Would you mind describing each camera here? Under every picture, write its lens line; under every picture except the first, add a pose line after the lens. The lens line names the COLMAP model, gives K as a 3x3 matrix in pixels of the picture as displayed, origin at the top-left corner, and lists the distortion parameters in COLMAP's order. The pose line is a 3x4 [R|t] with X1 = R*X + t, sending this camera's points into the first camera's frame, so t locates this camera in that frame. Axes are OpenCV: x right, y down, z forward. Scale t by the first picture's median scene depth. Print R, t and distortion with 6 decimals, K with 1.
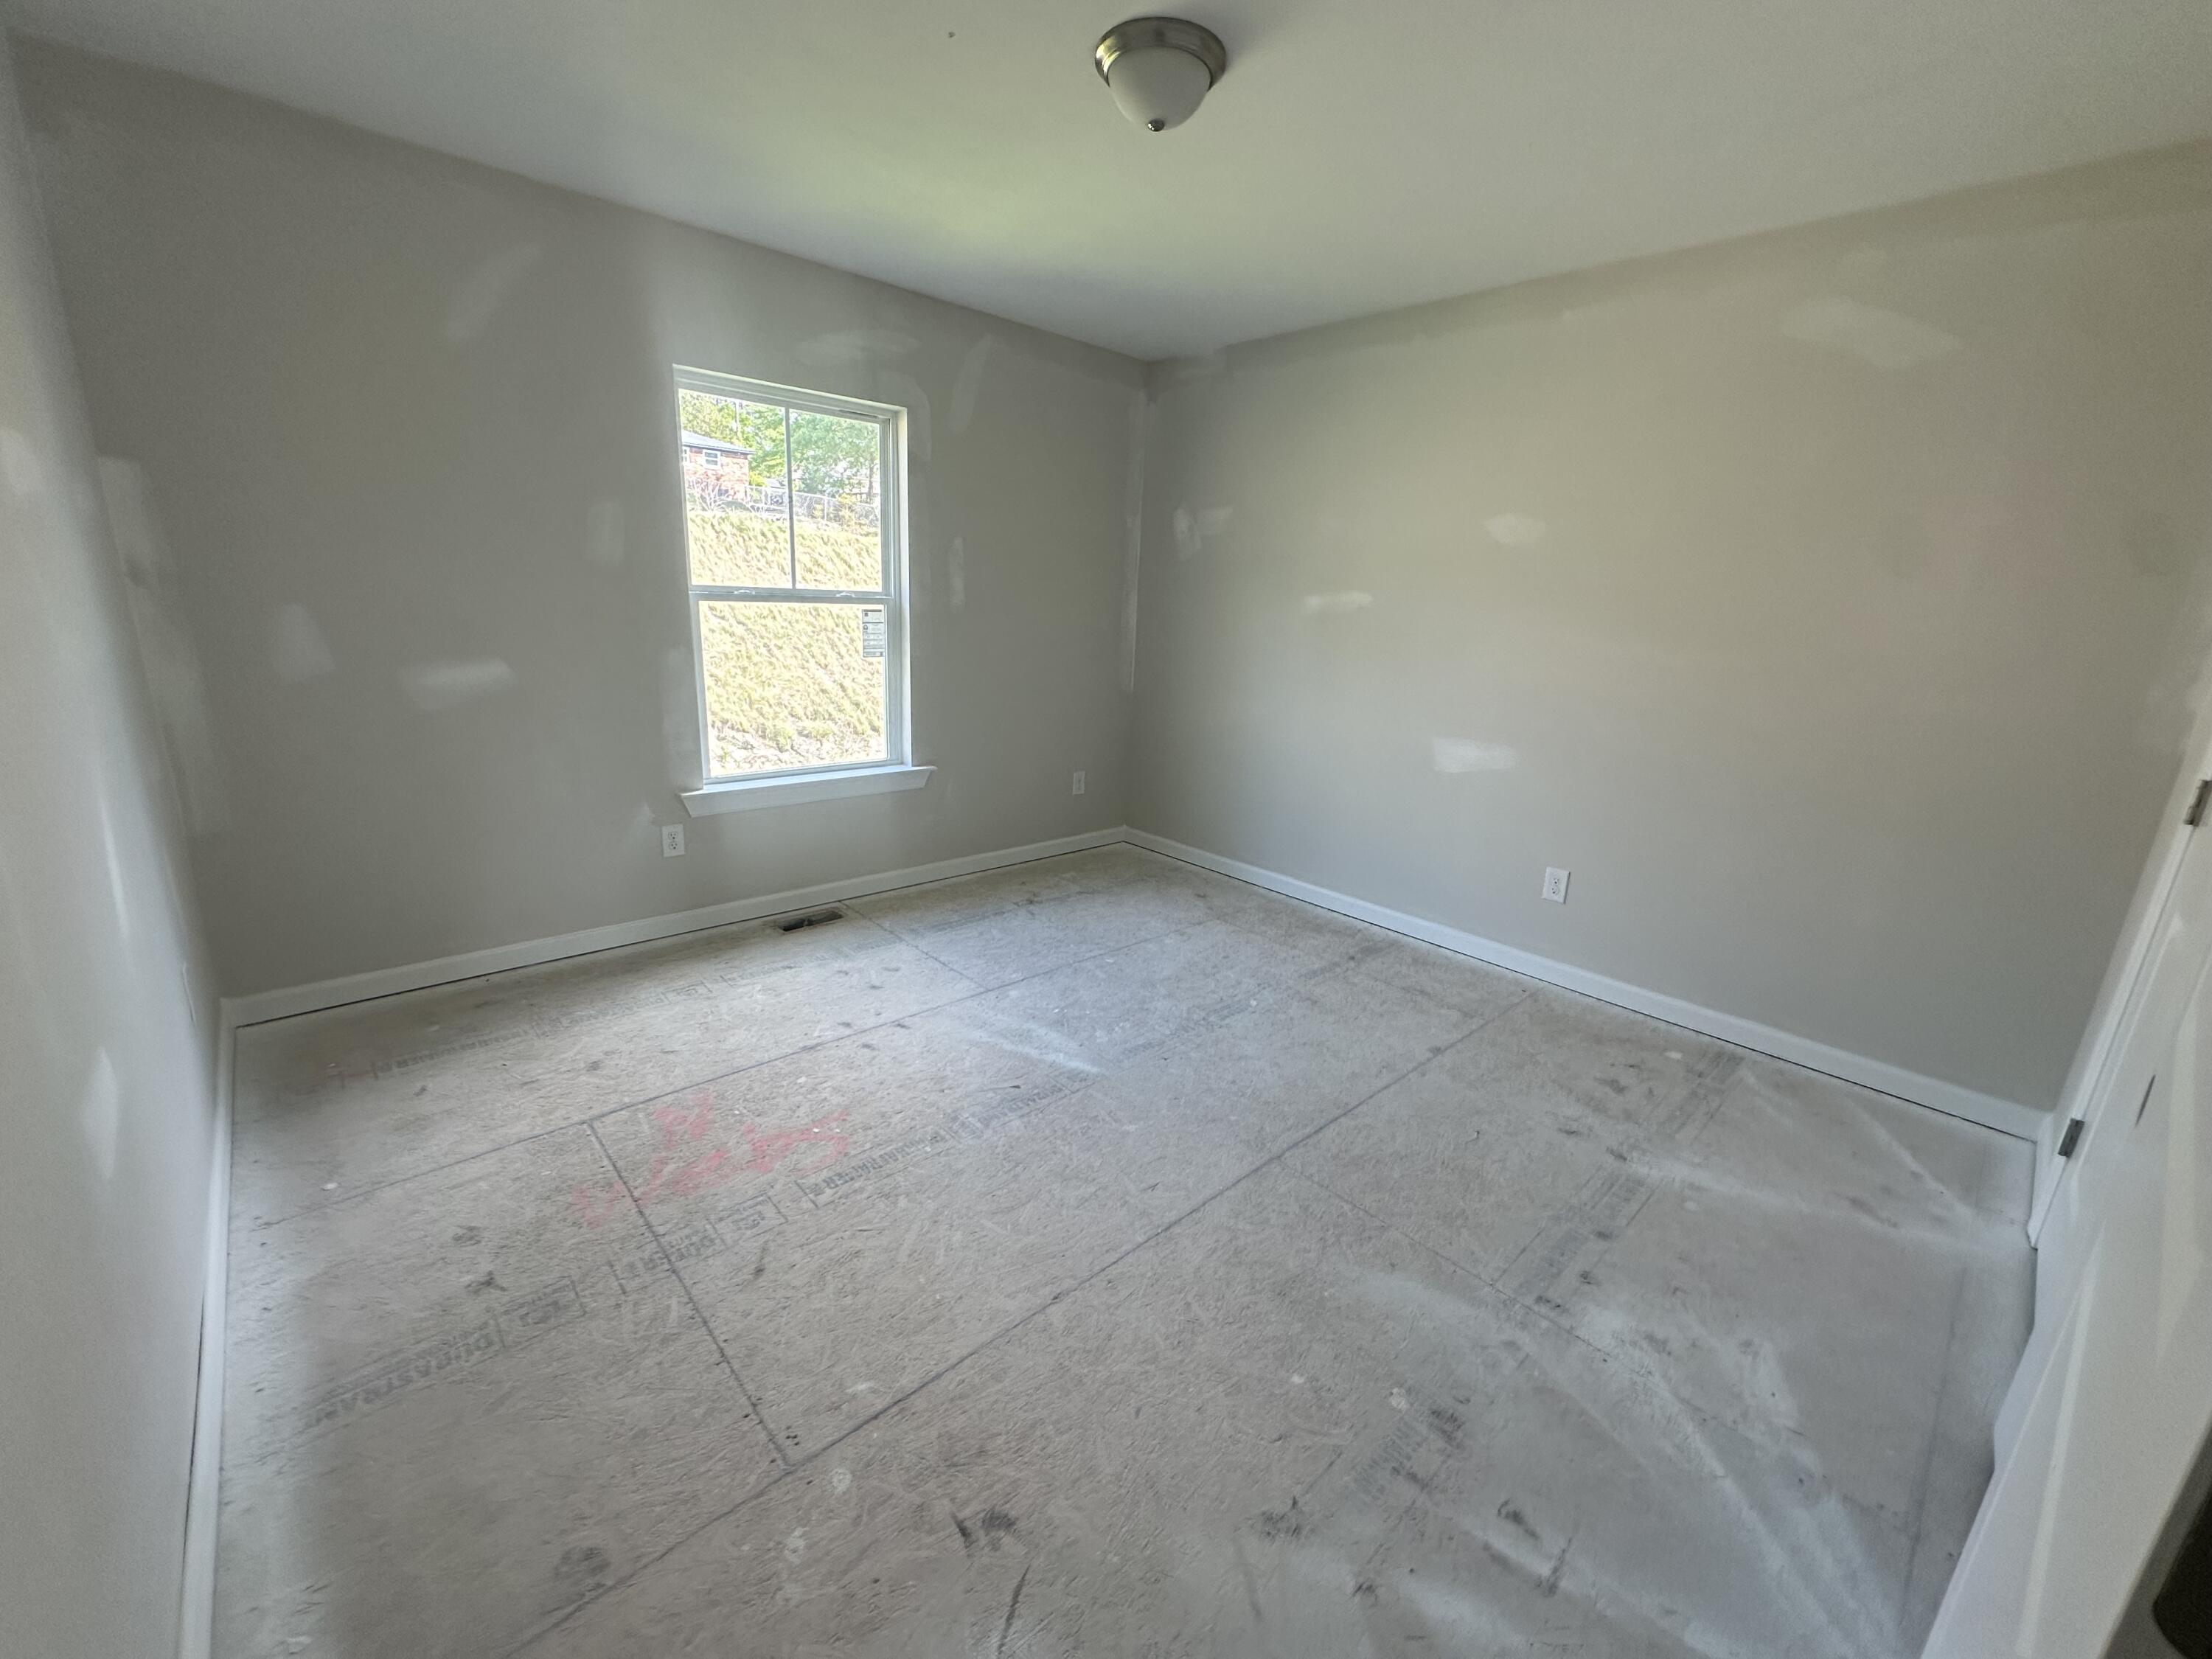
lens RADIAL K [[892.3, 0, 1119.9], [0, 892.3, 828.9], [0, 0, 1]] dist [-0.002019, -0.000062]
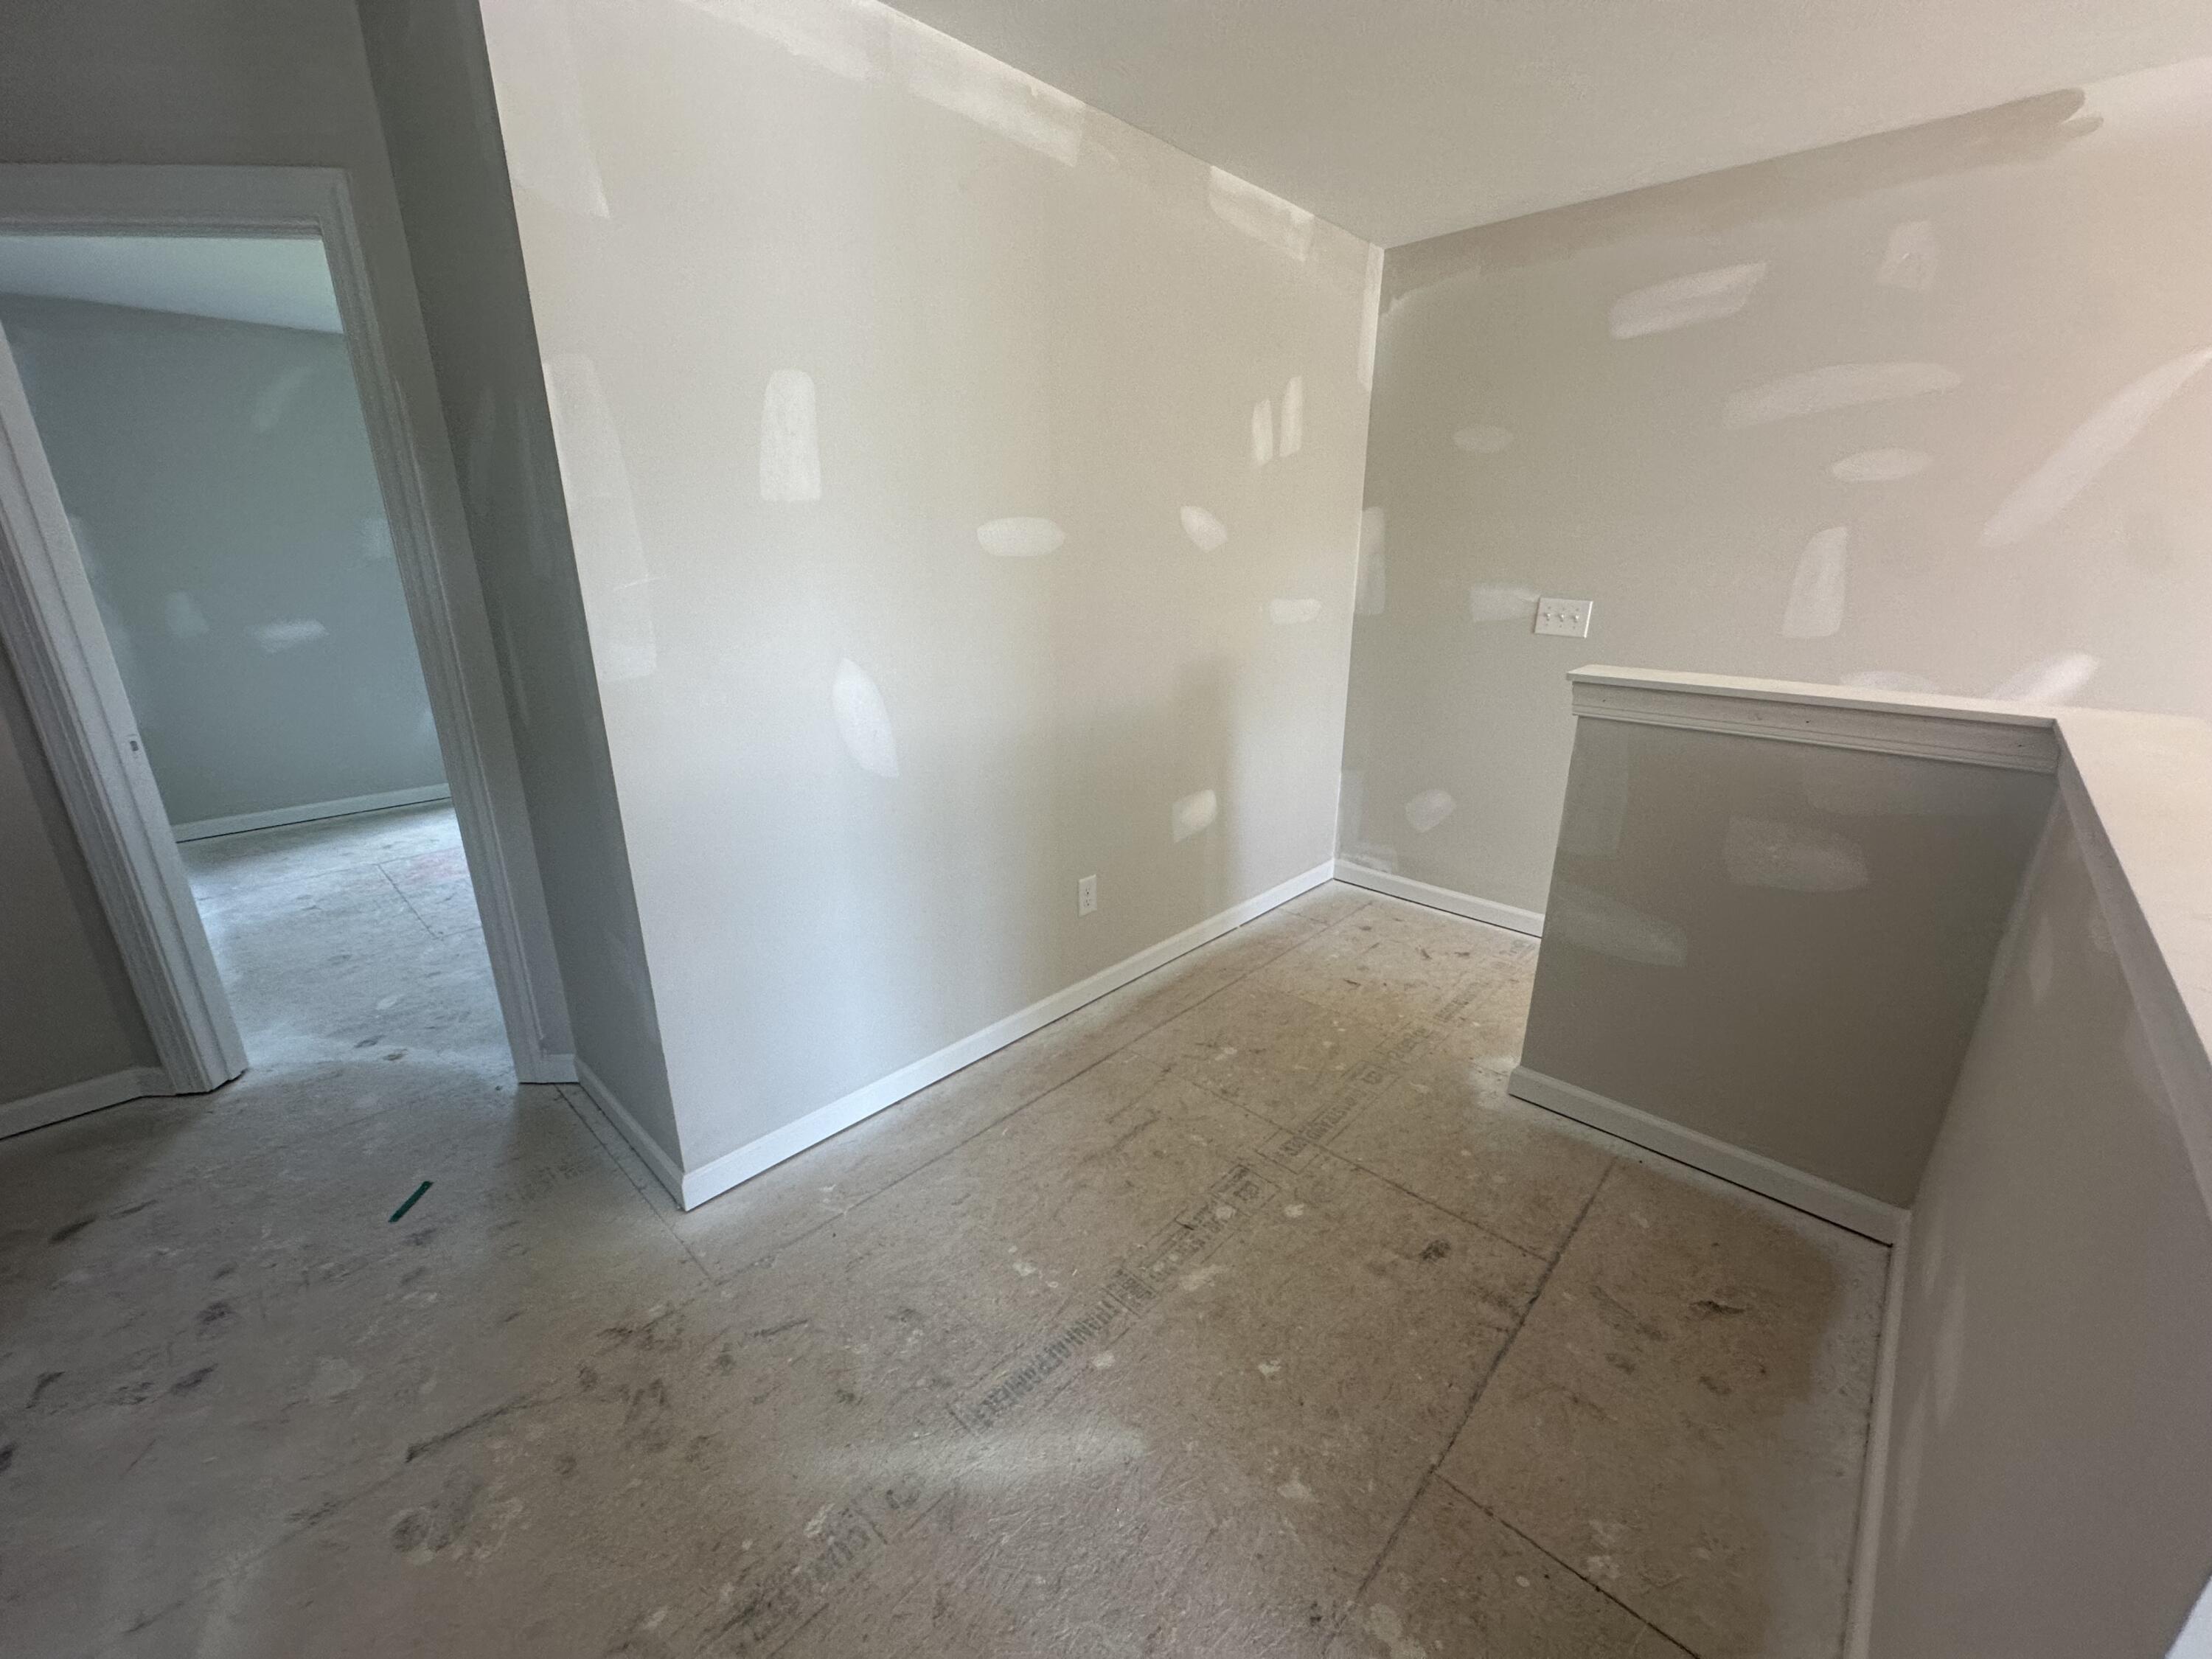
lens RADIAL K [[892.3, 0, 1105.1], [0, 892.3, 829.1], [0, 0, 1]] dist [-0.002019, -0.000062]
pose [[0.997203, -0.059795, 0.044841, 0.352807], [0.057336, 0.996879, 0.054258, 0.102418], [-0.047945, -0.051535, 0.997520, -0.388053]]
